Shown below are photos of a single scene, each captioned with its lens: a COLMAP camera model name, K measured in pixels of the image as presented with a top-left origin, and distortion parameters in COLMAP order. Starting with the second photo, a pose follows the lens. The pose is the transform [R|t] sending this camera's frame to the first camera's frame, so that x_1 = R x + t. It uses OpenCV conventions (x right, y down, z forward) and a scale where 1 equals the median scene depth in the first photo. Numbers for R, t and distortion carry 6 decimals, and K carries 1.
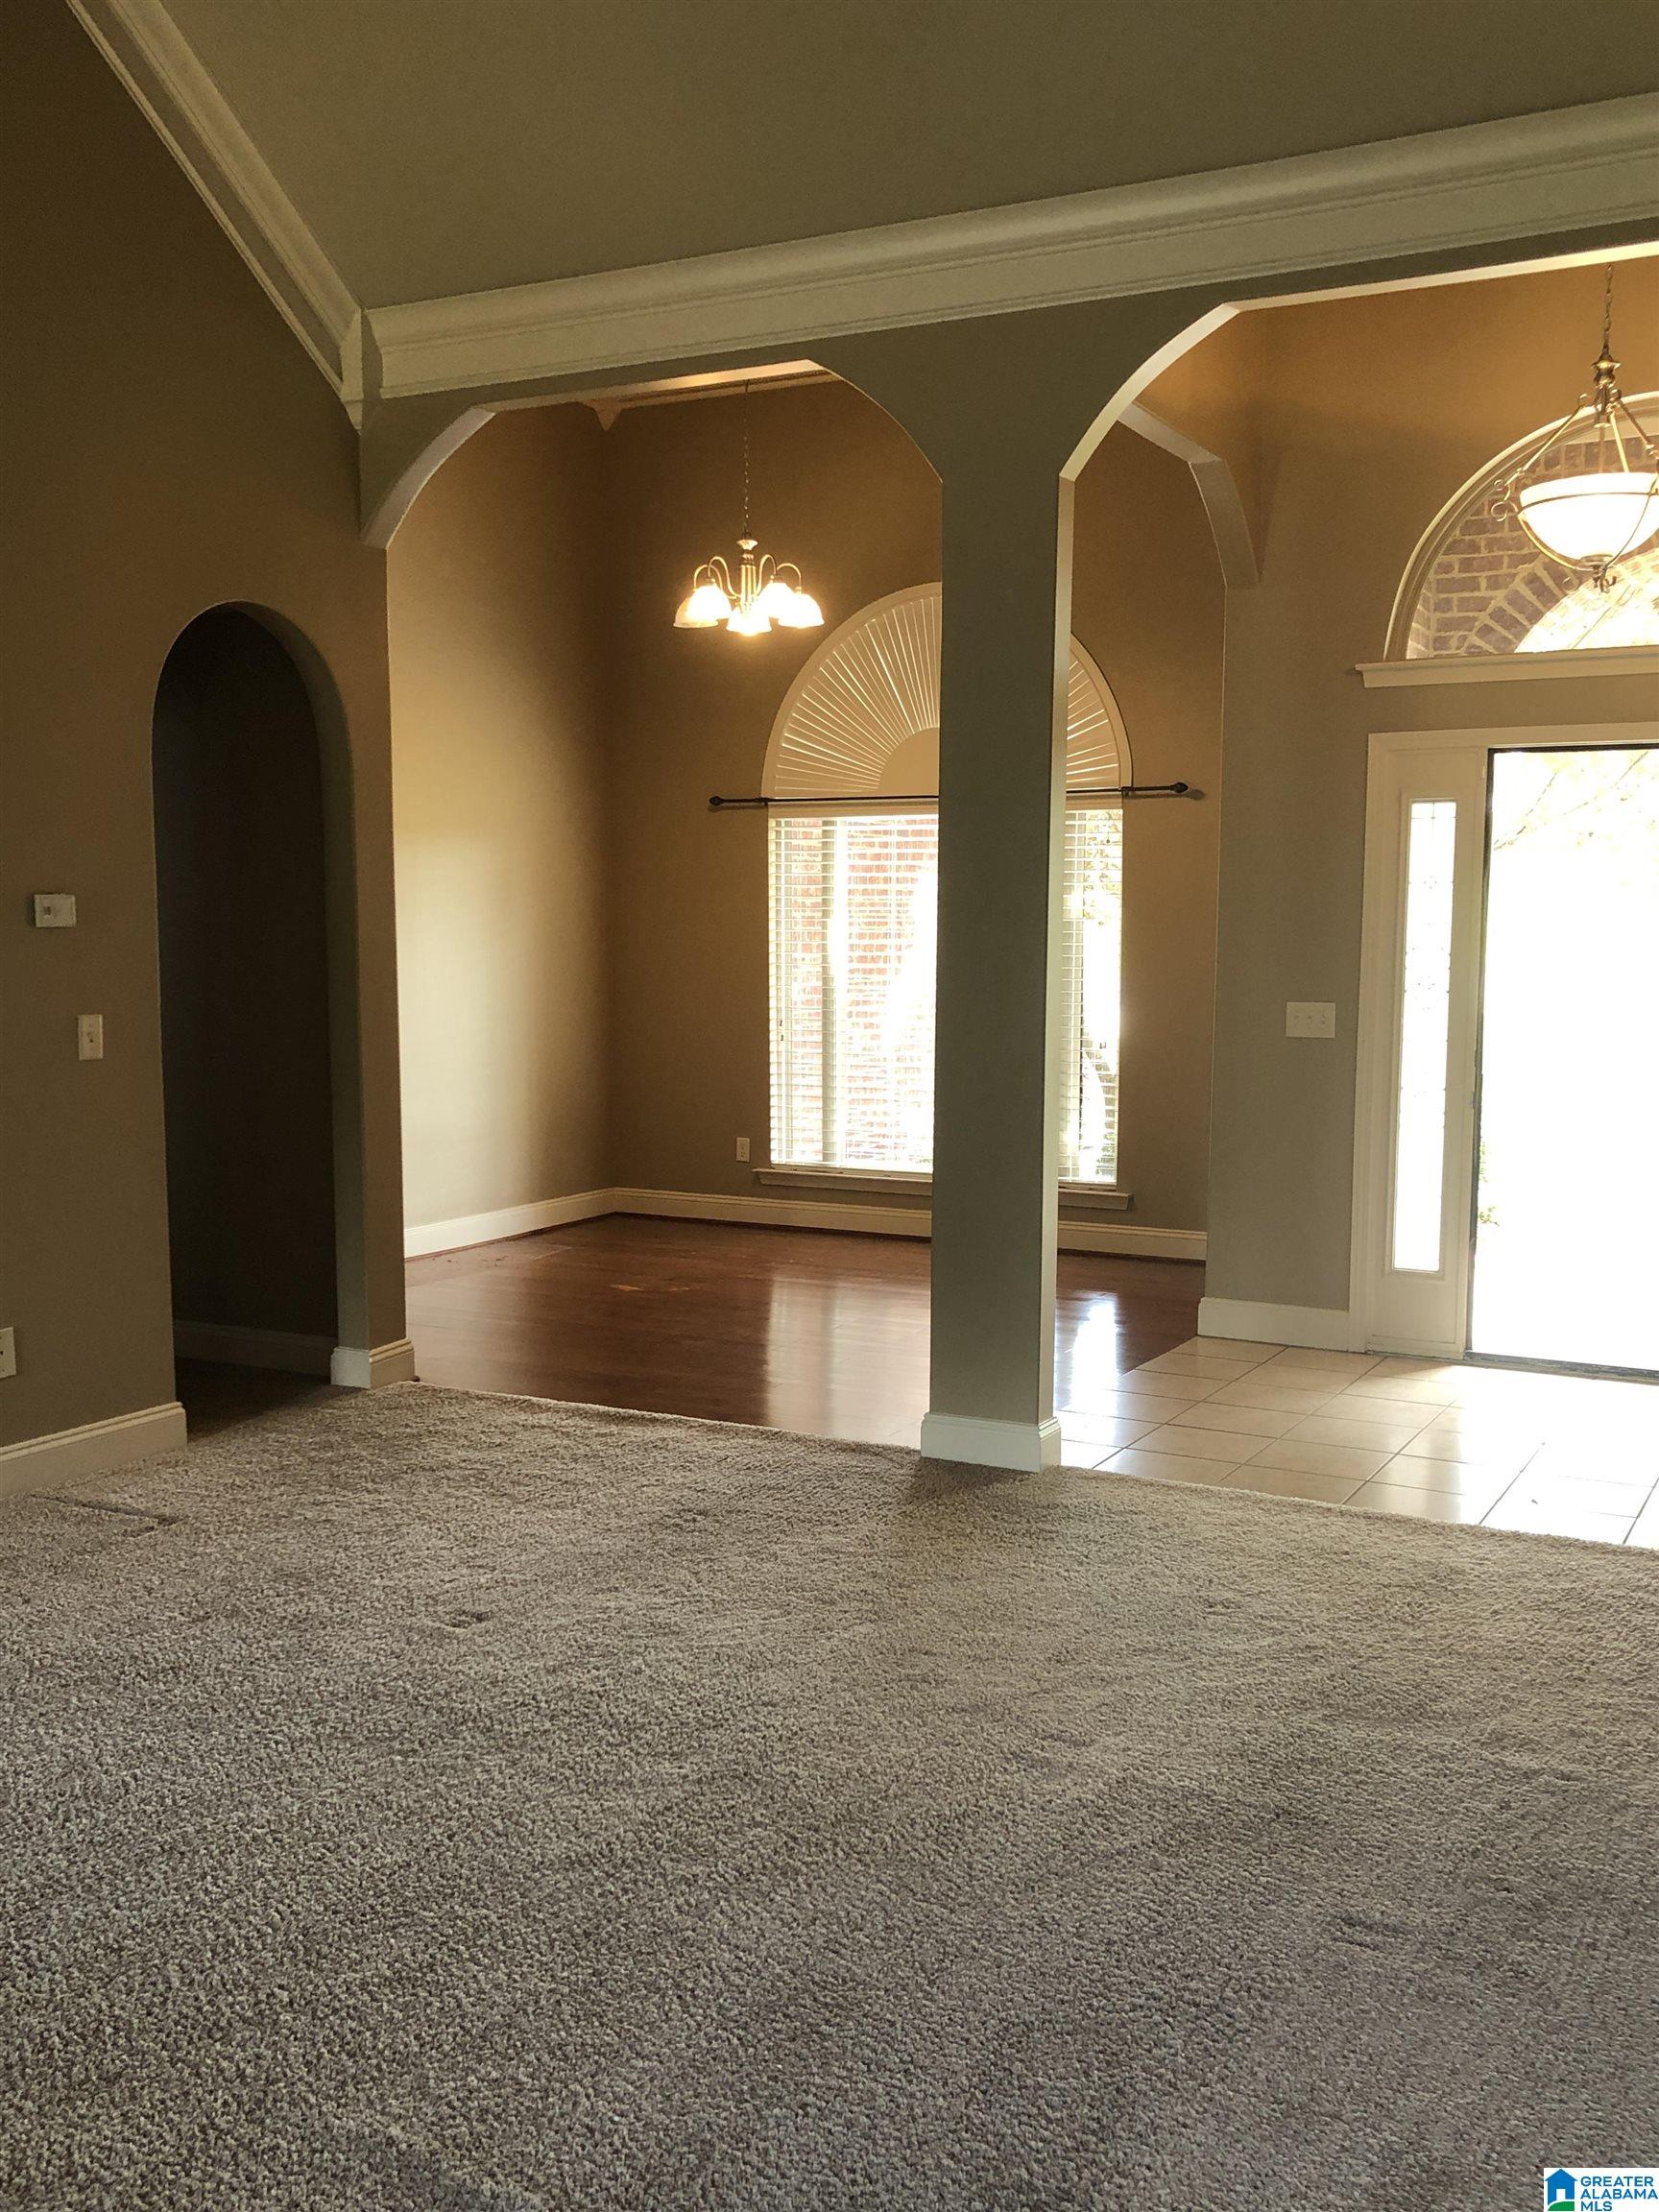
lens RADIAL K [[2057.2, 0, 826.7], [0, 2057.2, 1190.7], [0, 0, 1]] dist [0.006391, 0.000000]
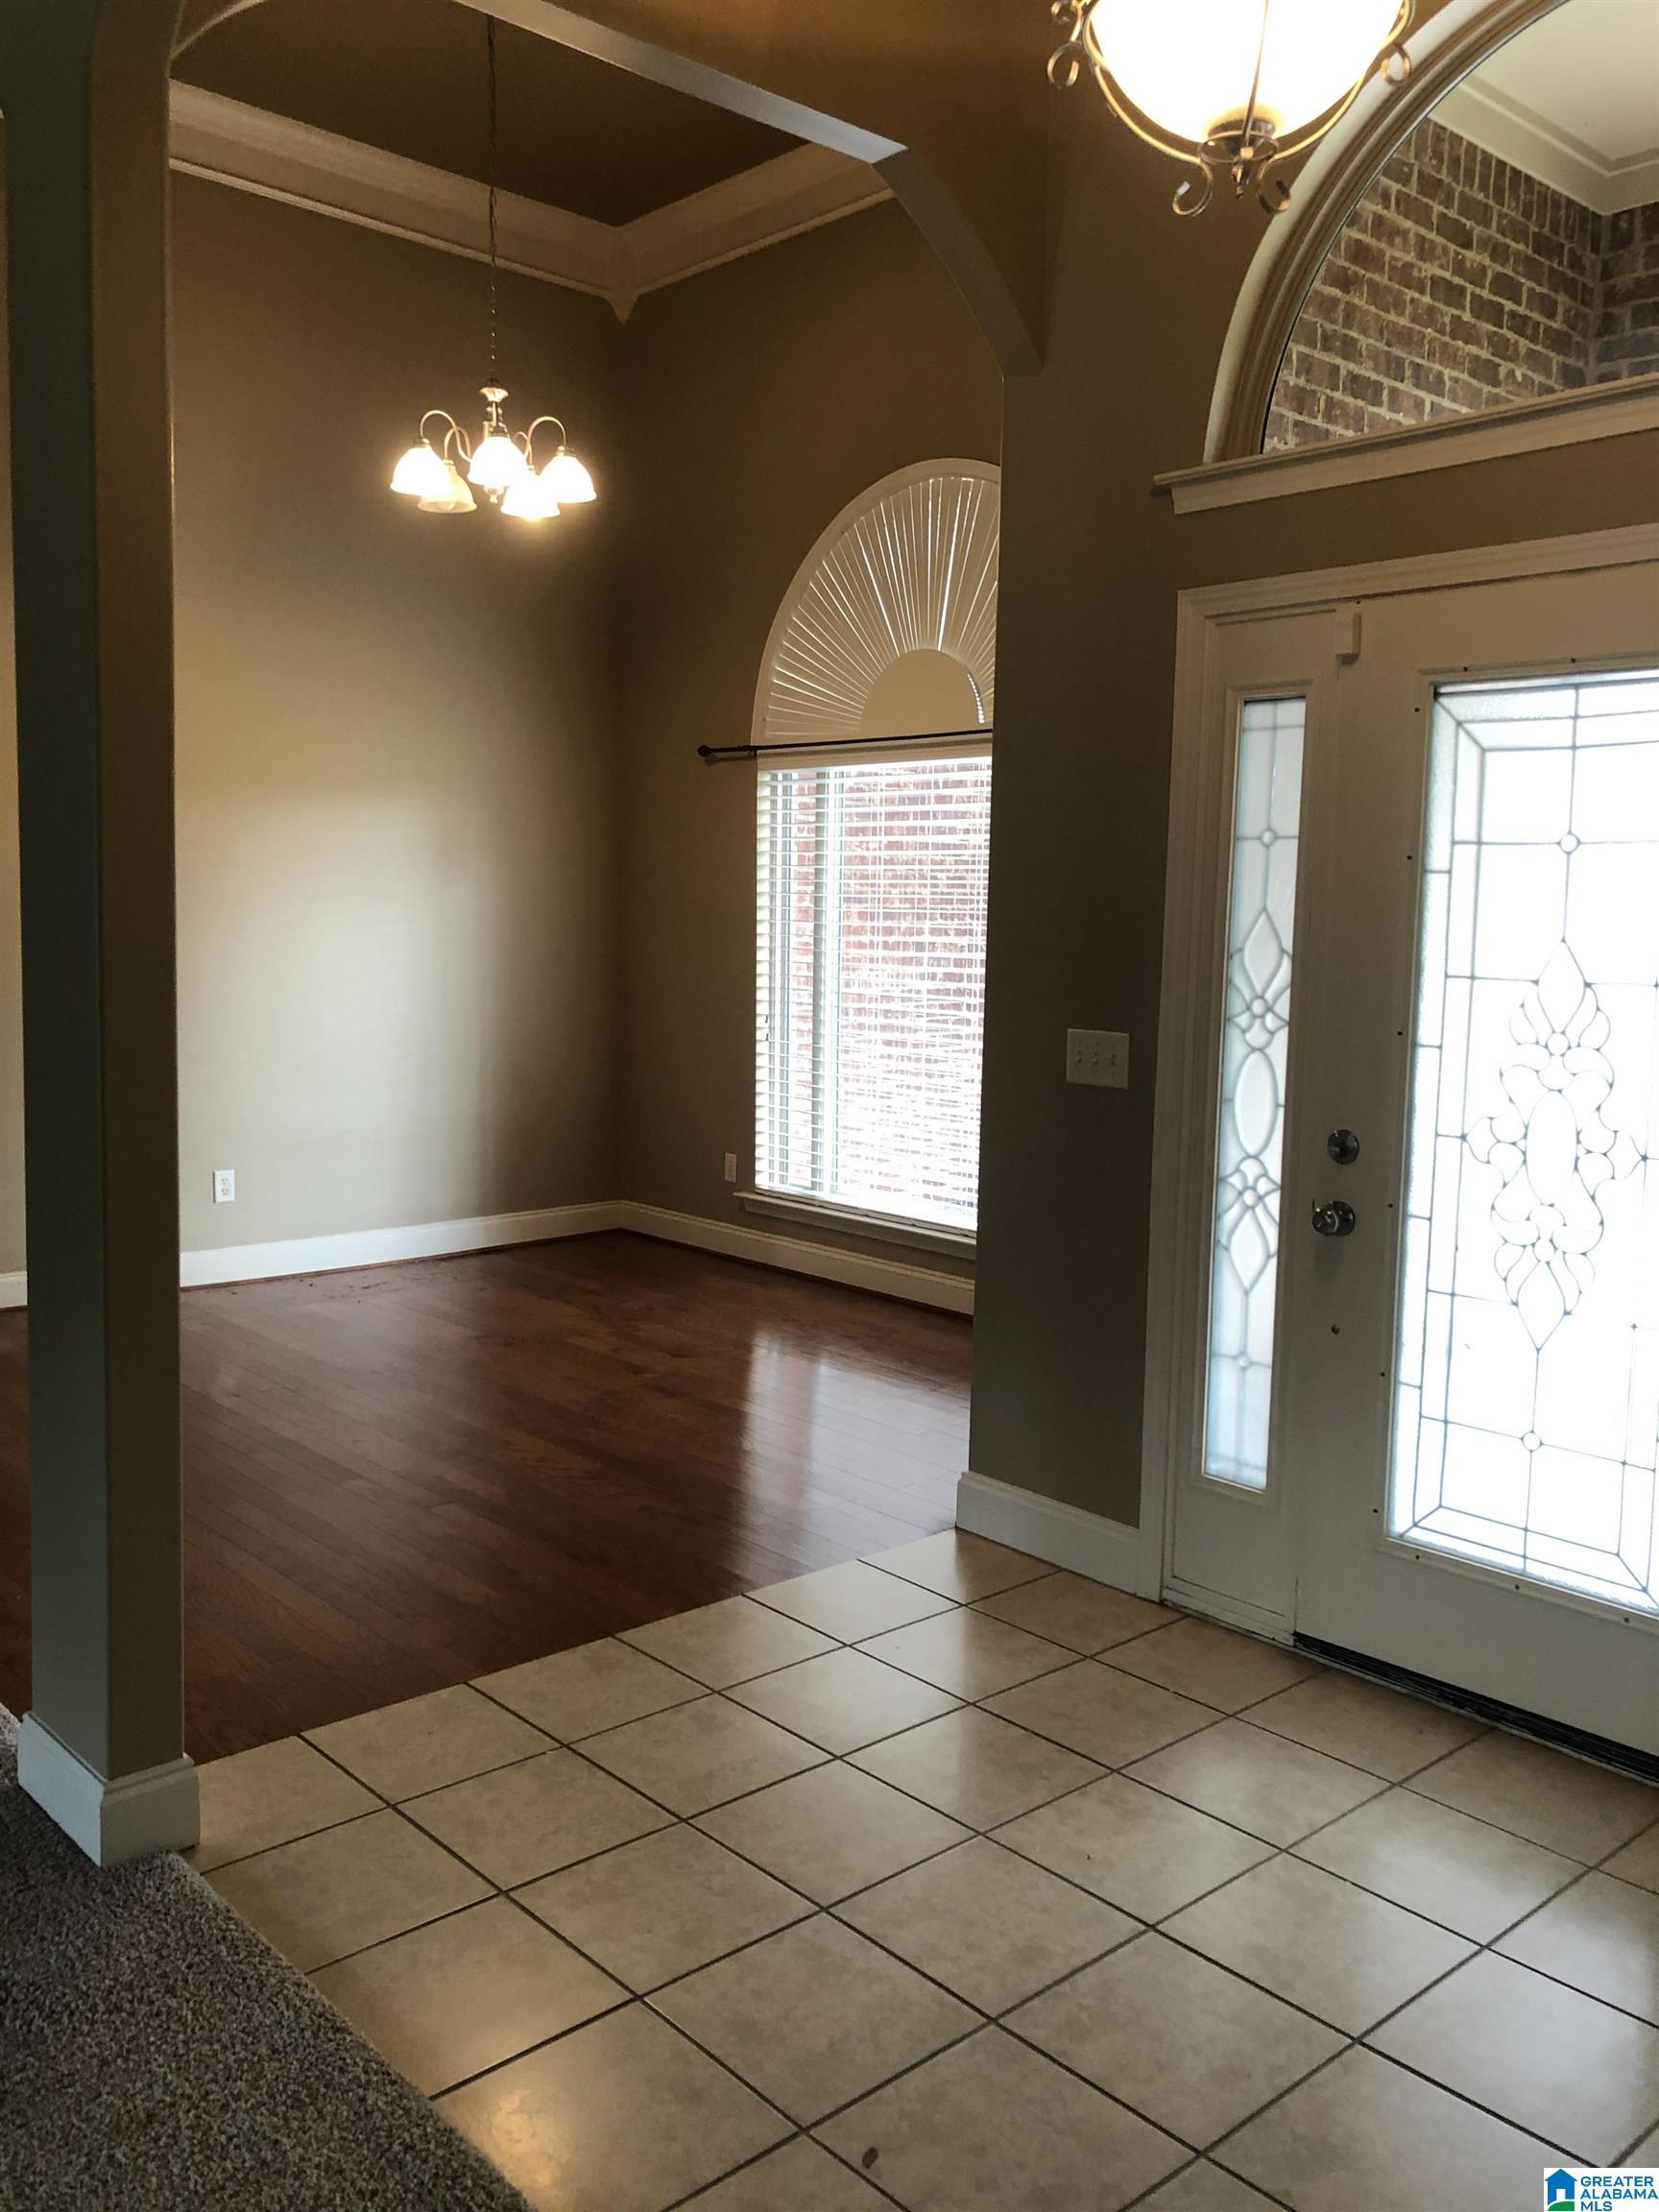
lens RADIAL K [[1812.7, 0, 835.2], [0, 1812.7, 1112.5], [0, 0, 1]] dist [0.035252, -0.026027]
pose [[0.941426, 0.051003, -0.333341, 0.250022], [-0.055343, 0.998461, -0.003530, -0.043674], [0.332648, 0.021771, 0.942800, 0.329242]]
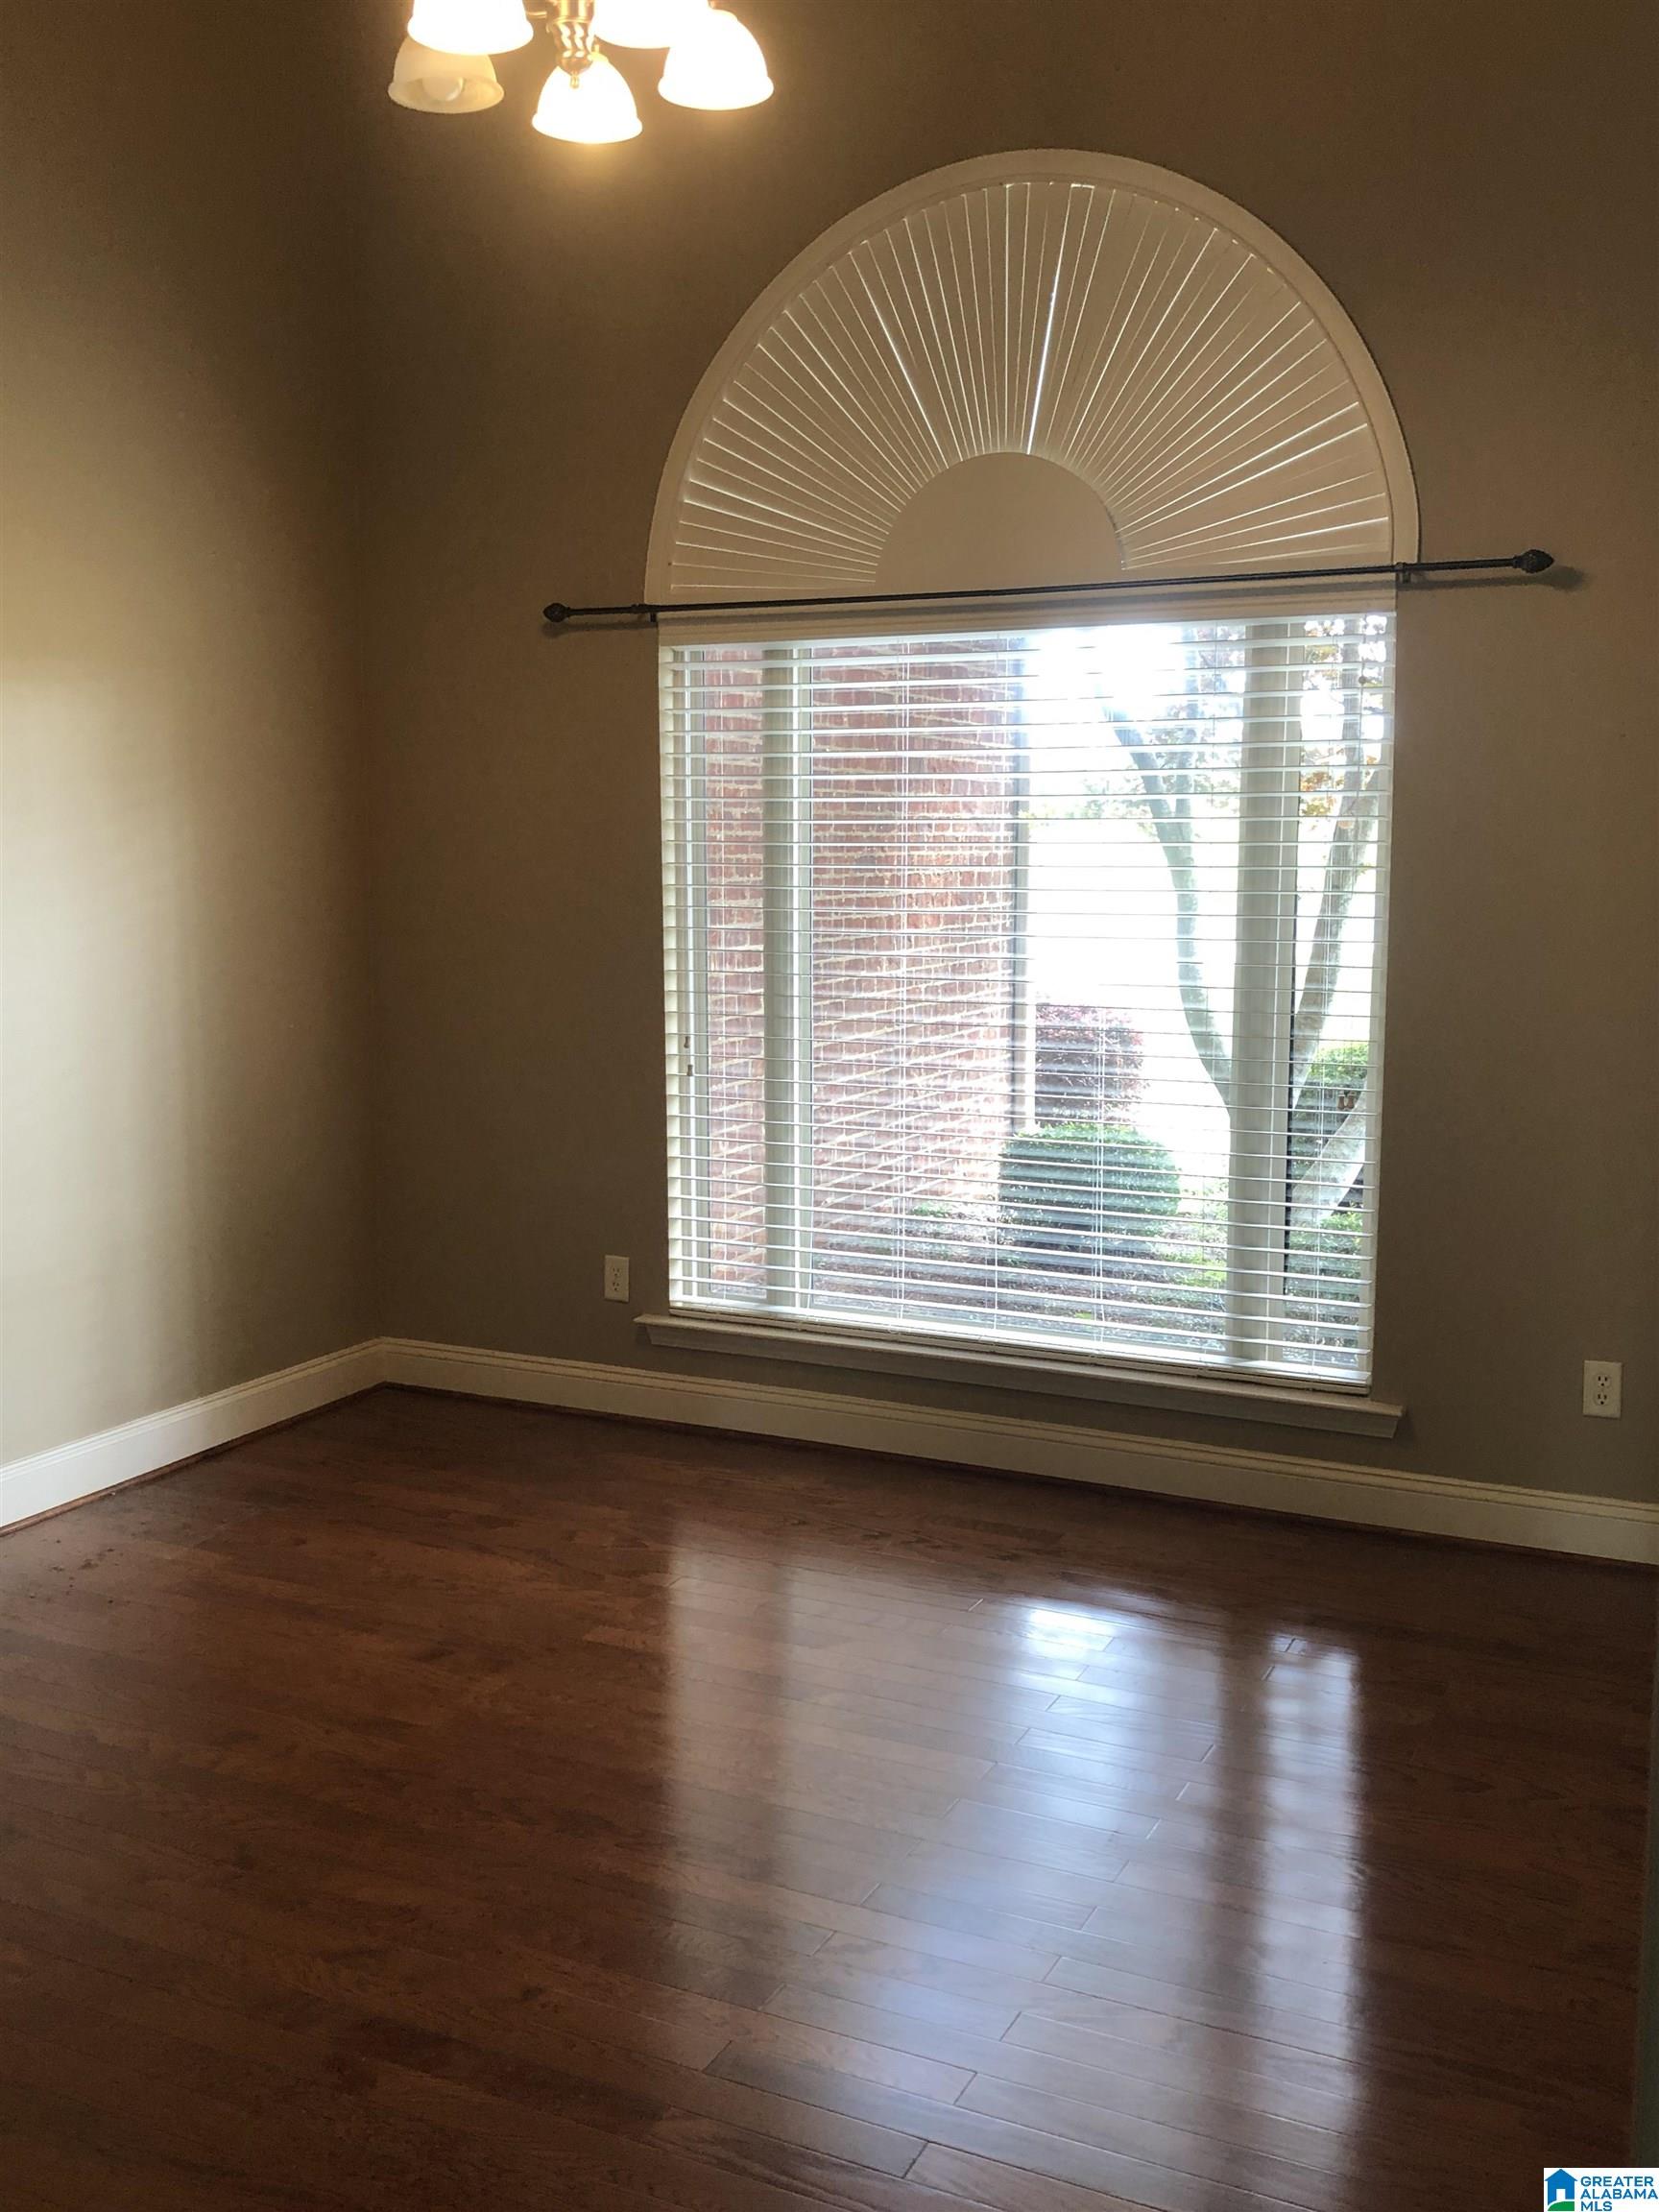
lens RADIAL K [[2057.2, 0, 848.9], [0, 2057.2, 1123.1], [0, 0, 1]] dist [0.006391, 0.000000]
pose [[0.998940, -0.006334, 0.045590, -0.005097], [0.006003, 0.999955, 0.007382, -0.065305], [-0.045635, -0.007100, 0.998933, 0.484236]]
